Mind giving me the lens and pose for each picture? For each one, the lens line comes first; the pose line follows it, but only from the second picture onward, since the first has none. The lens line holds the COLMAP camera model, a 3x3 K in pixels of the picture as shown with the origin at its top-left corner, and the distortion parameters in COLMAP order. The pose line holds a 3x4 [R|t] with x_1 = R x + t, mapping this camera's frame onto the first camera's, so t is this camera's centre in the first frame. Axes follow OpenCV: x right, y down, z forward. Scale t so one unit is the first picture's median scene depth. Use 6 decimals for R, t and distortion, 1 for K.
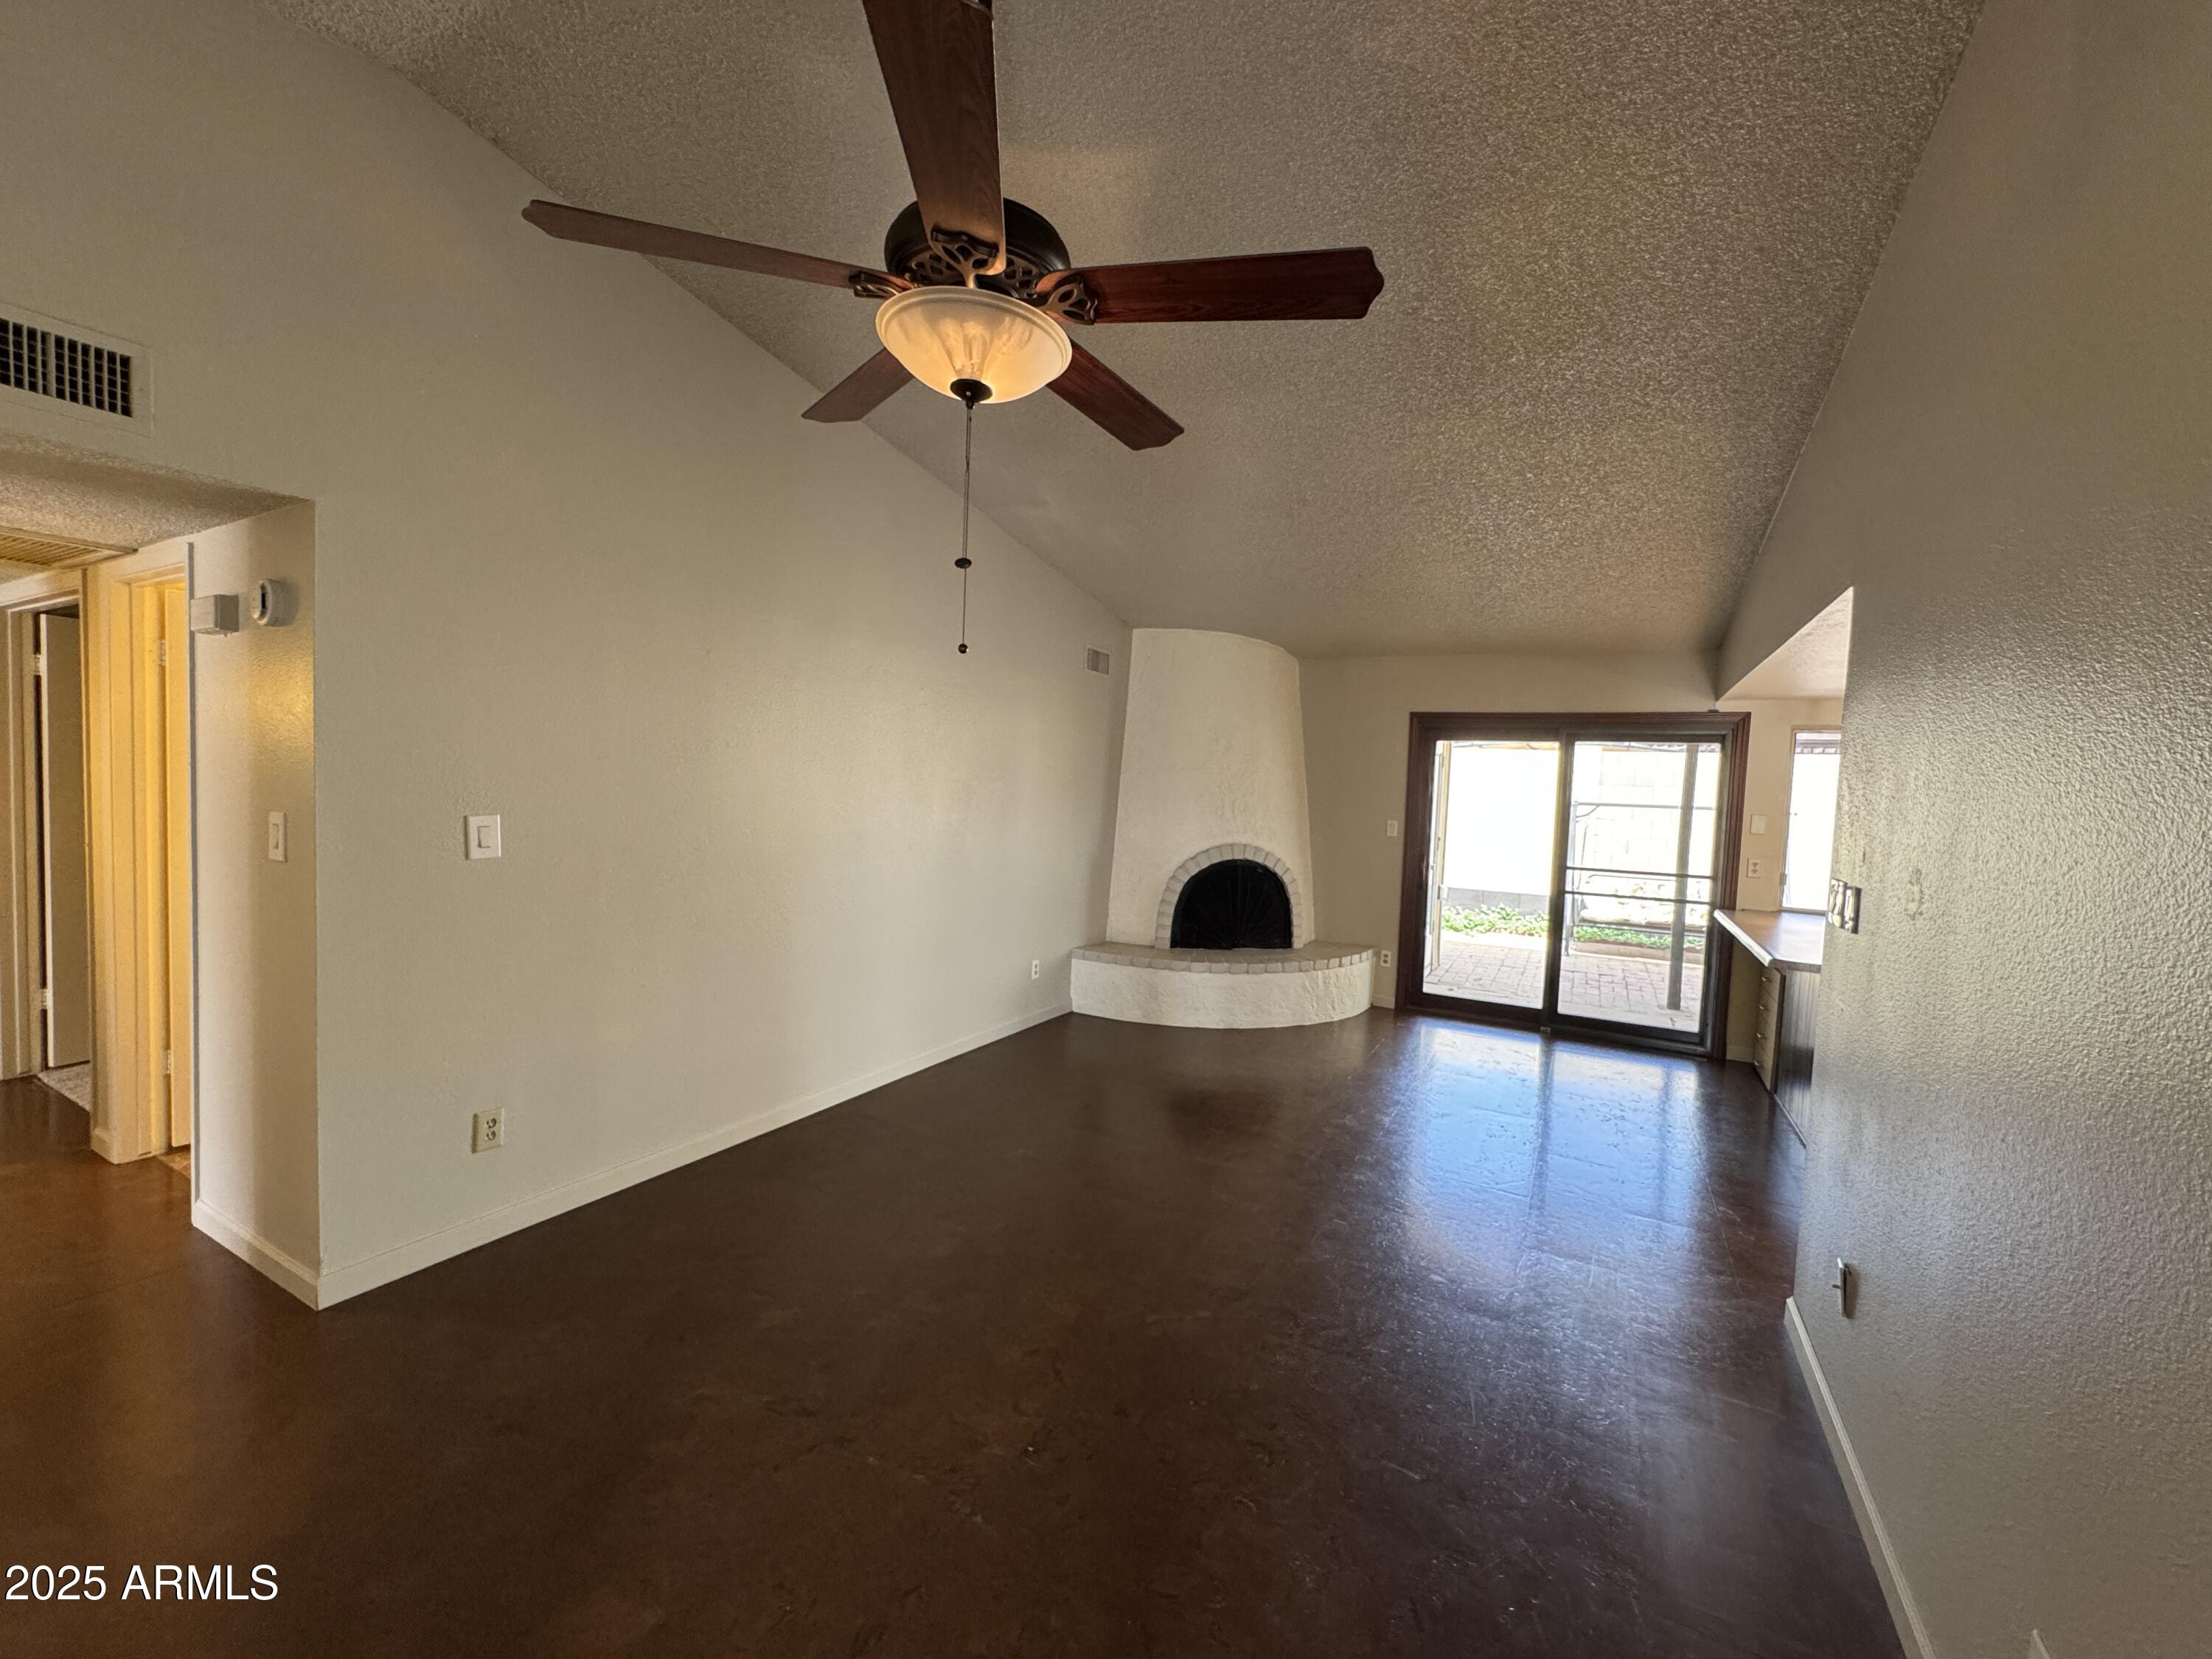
lens RADIAL K [[893.6, 0, 1100.9], [0, 893.6, 827.9], [0, 0, 1]] dist [0.001102, -0.000087]
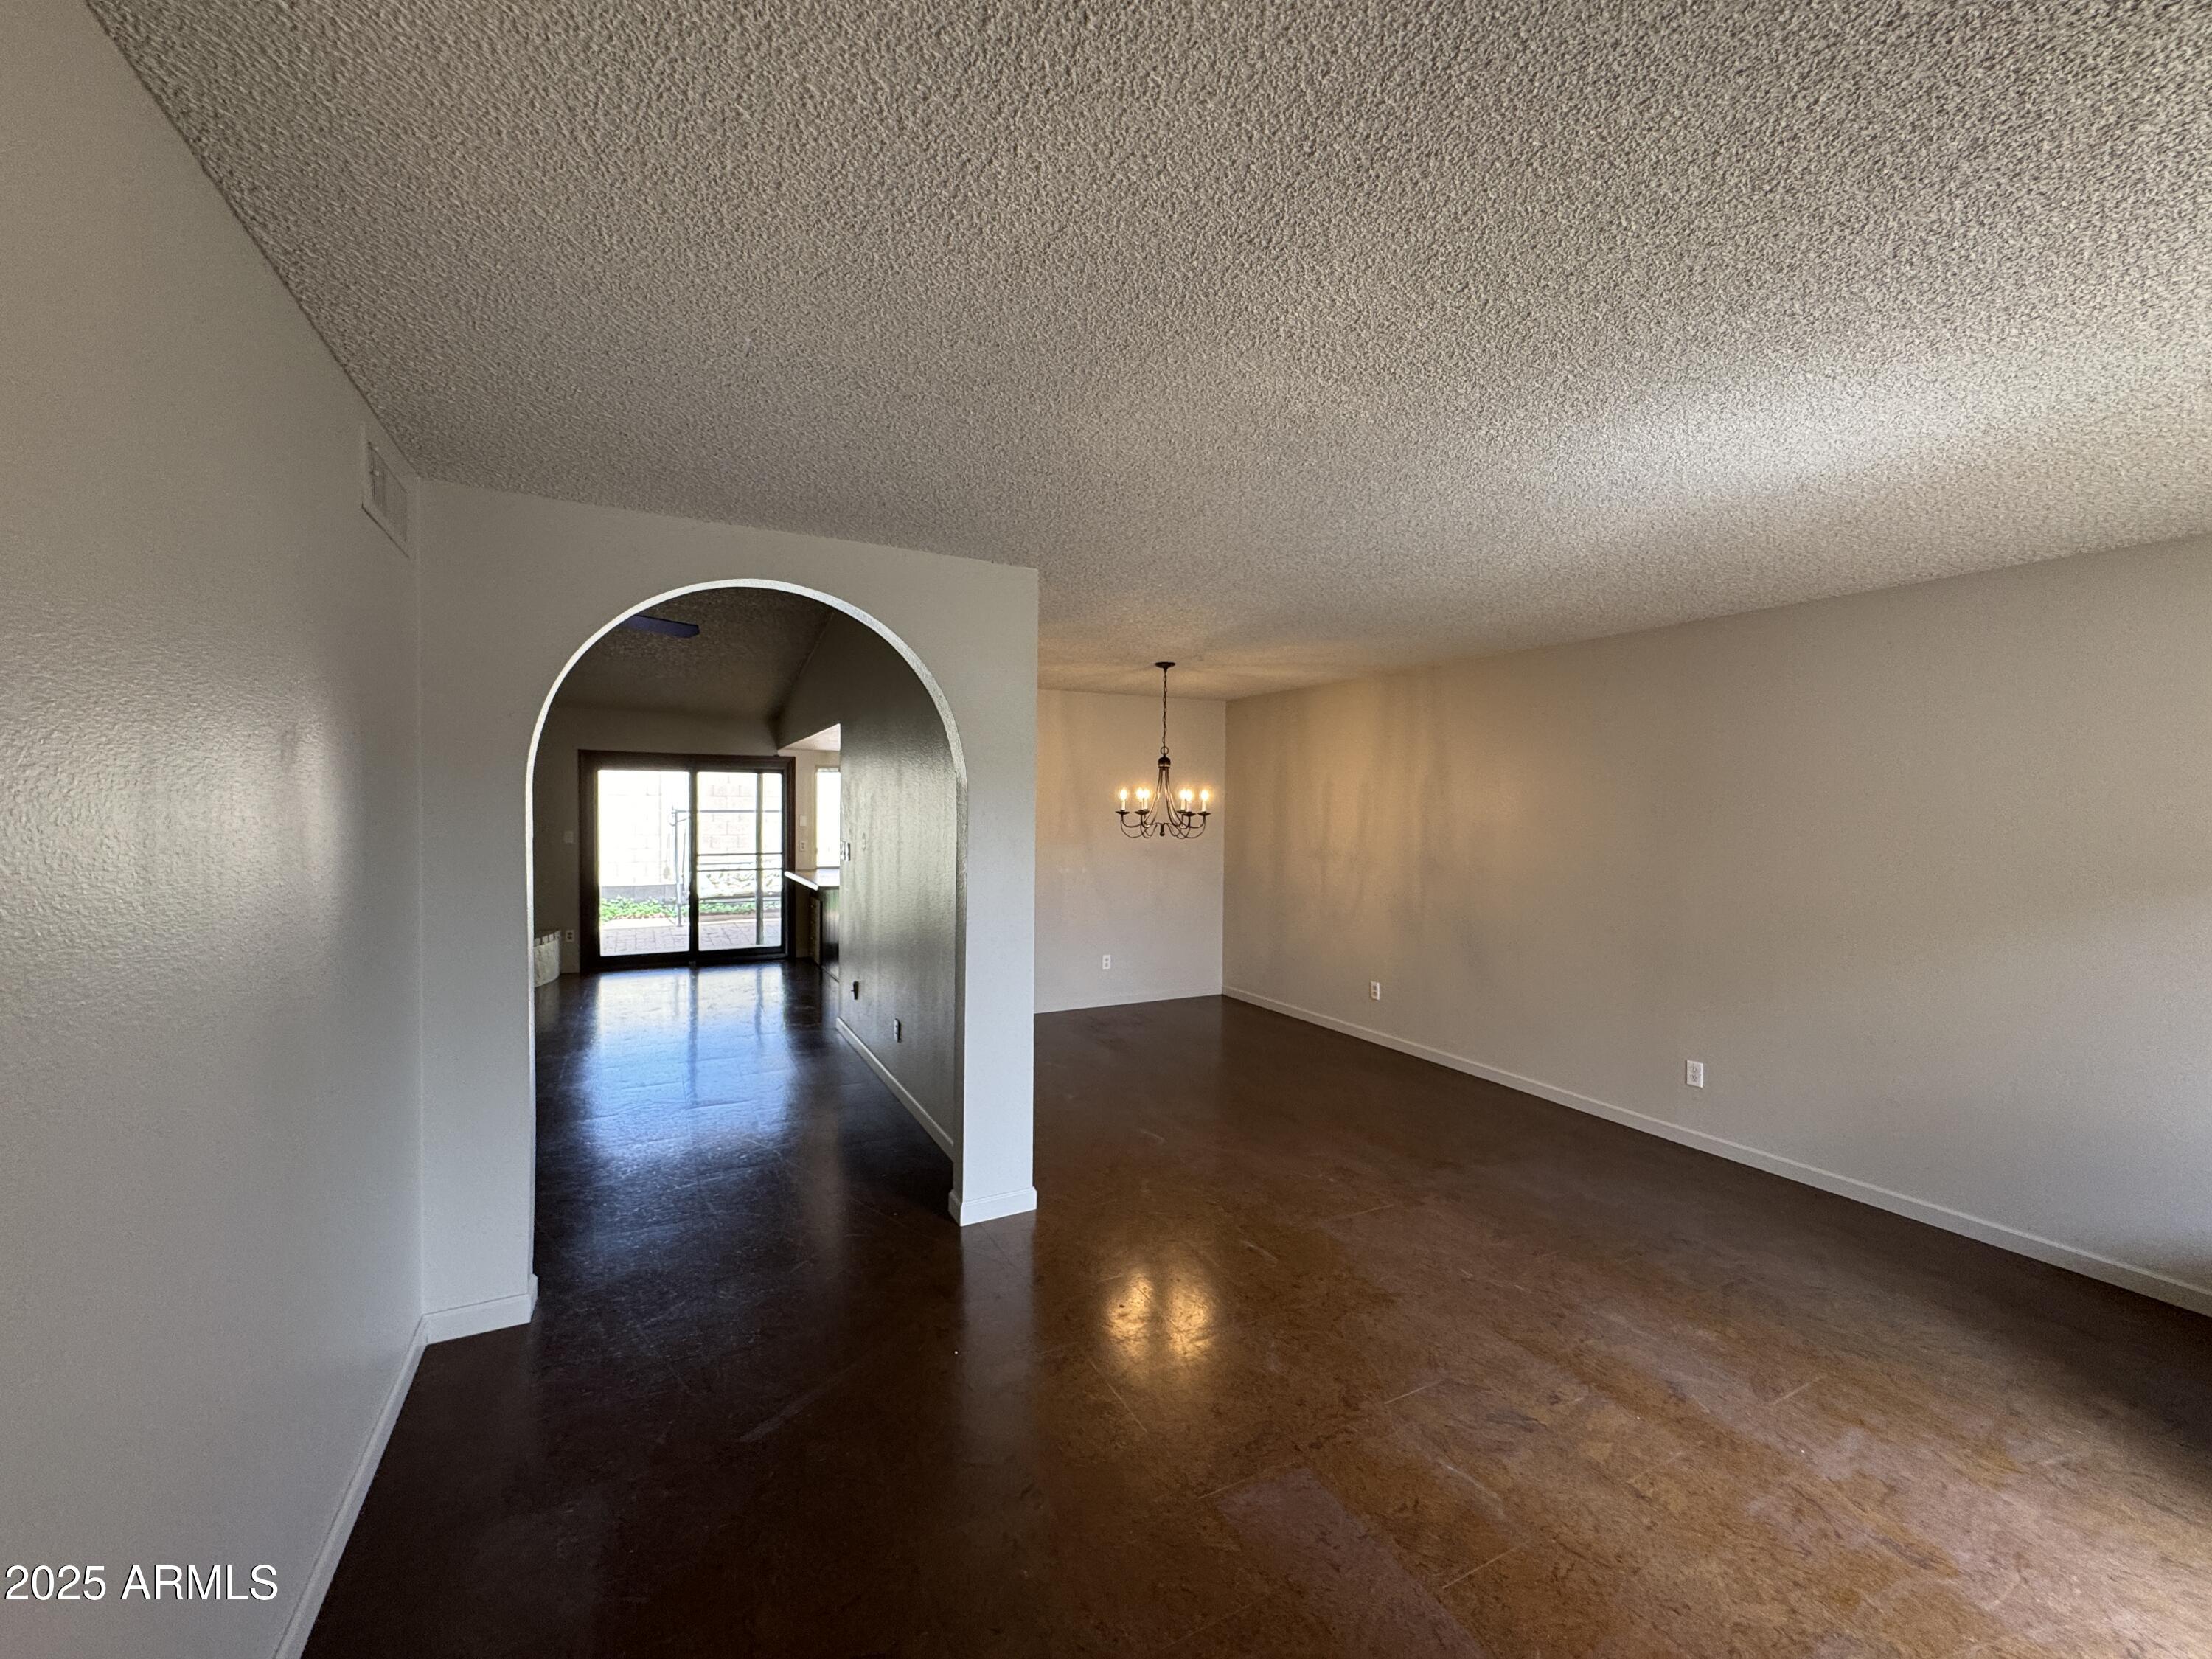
lens RADIAL K [[893.6, 0, 1100.9], [0, 893.6, 827.9], [0, 0, 1]] dist [0.001102, -0.000087]
pose [[0.560865, -0.054750, 0.826095, -0.349861], [0.057864, 0.997963, 0.026854, -0.001327], [-0.825882, 0.032740, 0.562891, -0.425163]]
